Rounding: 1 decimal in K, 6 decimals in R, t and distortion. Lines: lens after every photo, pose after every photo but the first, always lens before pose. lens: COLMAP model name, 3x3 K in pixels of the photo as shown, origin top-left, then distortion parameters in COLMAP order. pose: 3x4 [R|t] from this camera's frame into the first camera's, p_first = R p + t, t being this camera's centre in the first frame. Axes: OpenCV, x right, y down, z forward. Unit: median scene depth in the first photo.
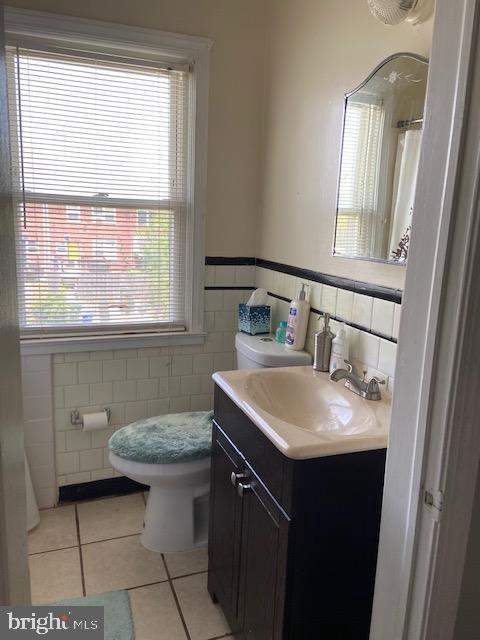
lens RADIAL K [[490.5, 0, 237.9], [0, 490.5, 314.8], [0, 0, 1]] dist [0.148156, -0.192260]
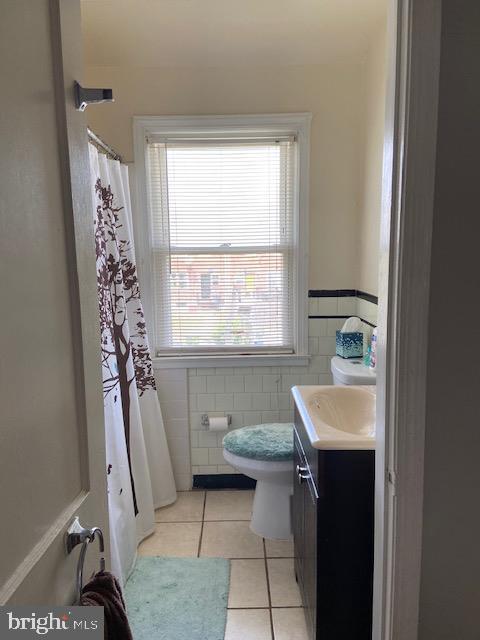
lens RADIAL K [[490.5, 0, 237.9], [0, 490.5, 314.8], [0, 0, 1]] dist [0.148156, -0.192260]
pose [[0.938561, -0.003806, -0.345094, 0.192024], [-0.015990, 0.998386, -0.054500, 0.007092], [0.344744, 0.056669, 0.936985, -0.163483]]
